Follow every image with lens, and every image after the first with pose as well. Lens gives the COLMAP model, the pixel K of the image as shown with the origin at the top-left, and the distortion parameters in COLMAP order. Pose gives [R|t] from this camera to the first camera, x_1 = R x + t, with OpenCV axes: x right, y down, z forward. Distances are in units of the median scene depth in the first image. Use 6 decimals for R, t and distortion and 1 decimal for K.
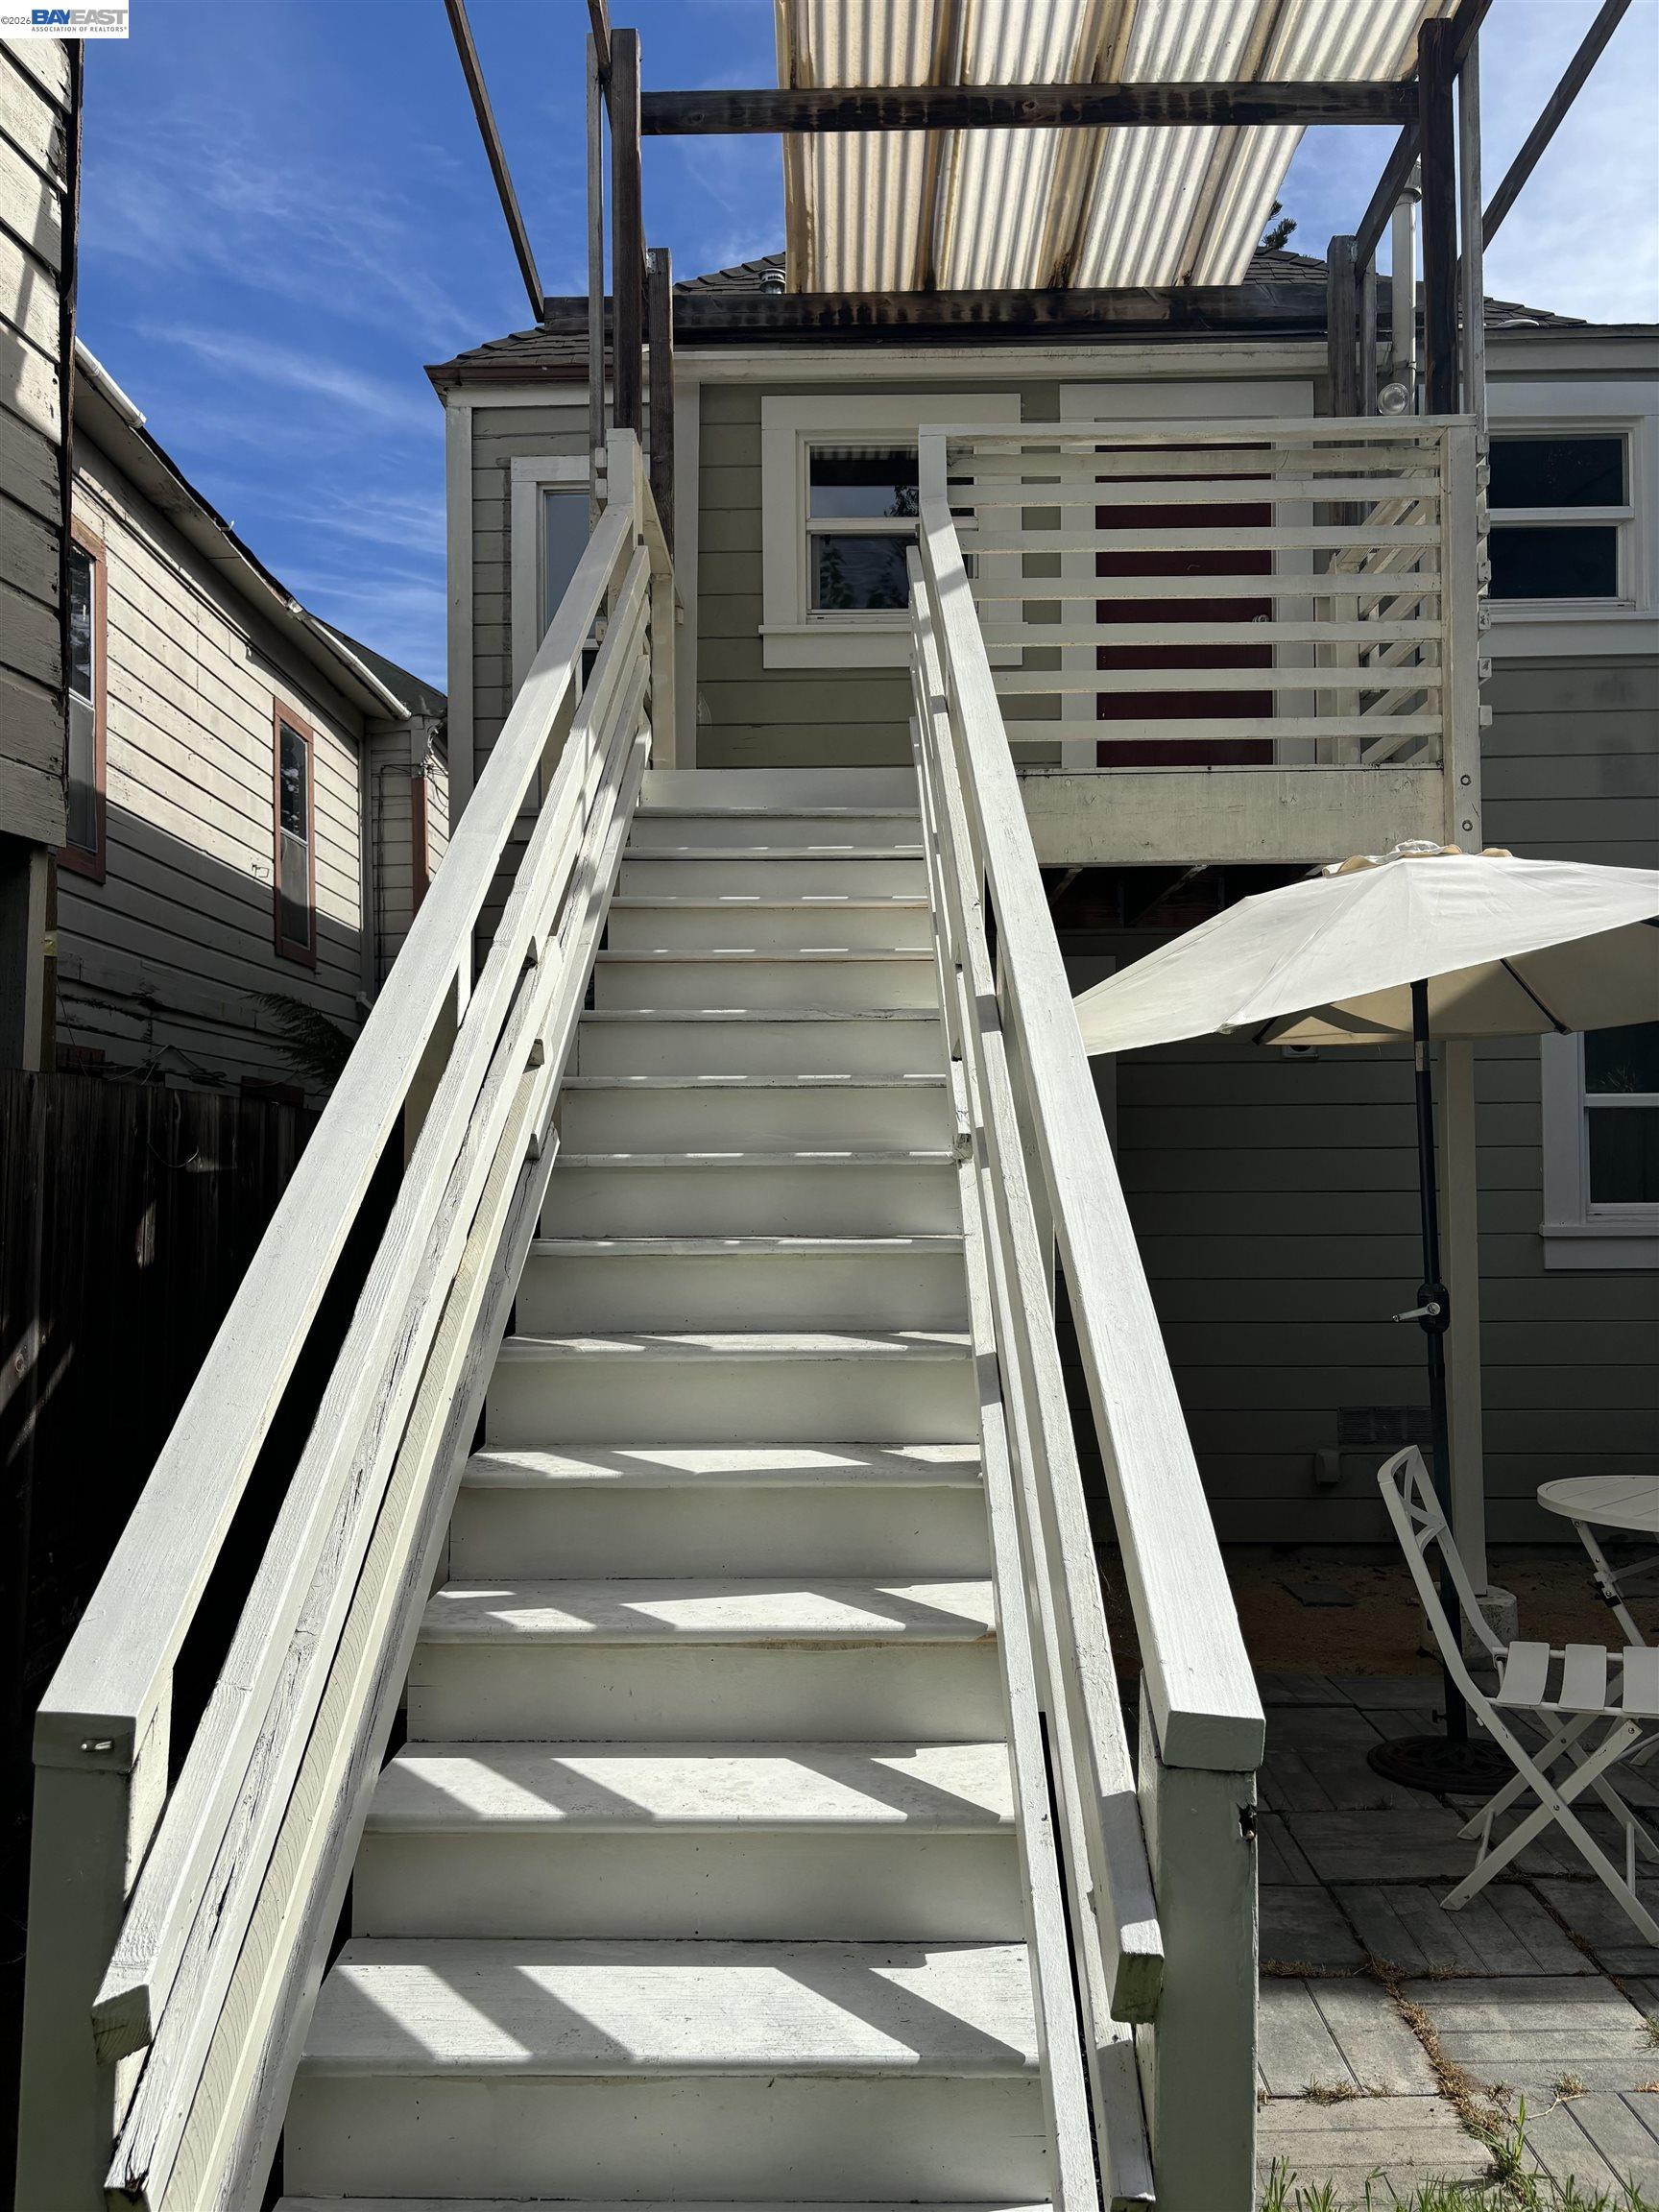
lens RADIAL K [[1680.4, 0, 820.8], [0, 1680.4, 1118.8], [0, 0, 1]] dist [0.051122, -0.039635]
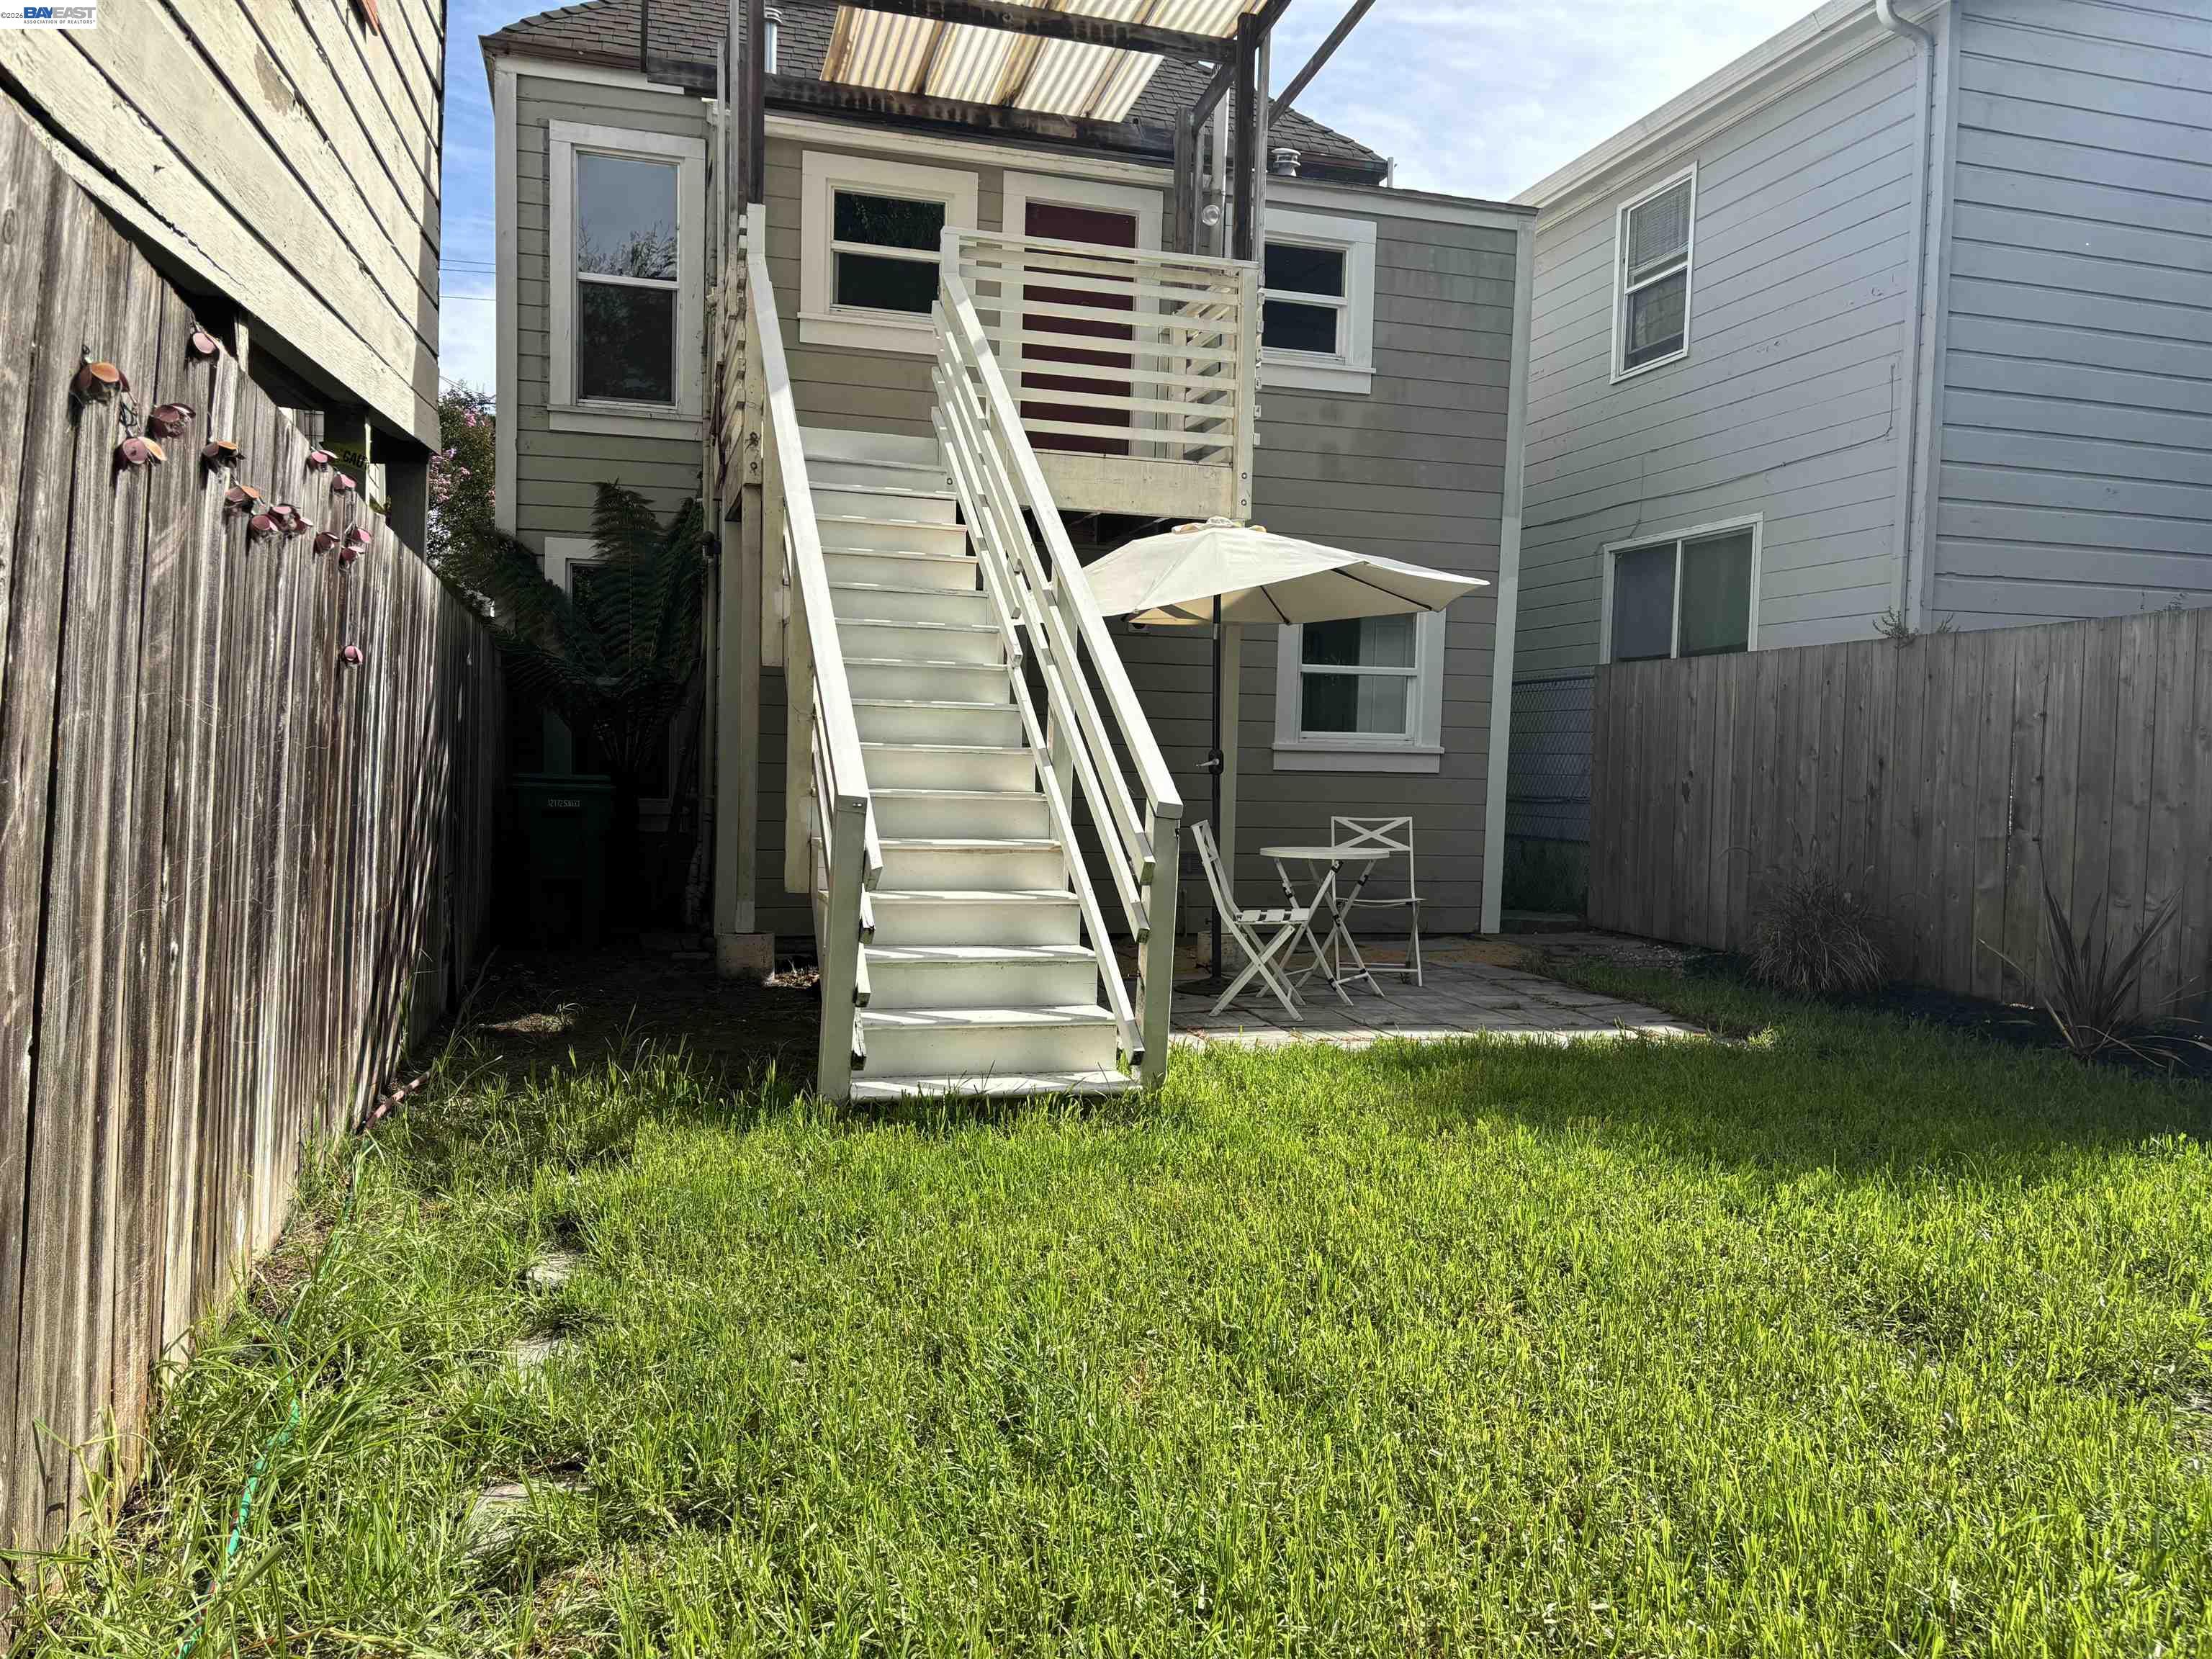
lens RADIAL K [[1680.4, 0, 1114.9], [0, 1680.4, 819.6], [0, 0, 1]] dist [0.051122, -0.039635]
pose [[0.954566, 0.021179, 0.297245, -0.199725], [-0.043742, 0.996625, 0.069459, 0.030419], [-0.294771, -0.079305, 0.952271, -0.503666]]
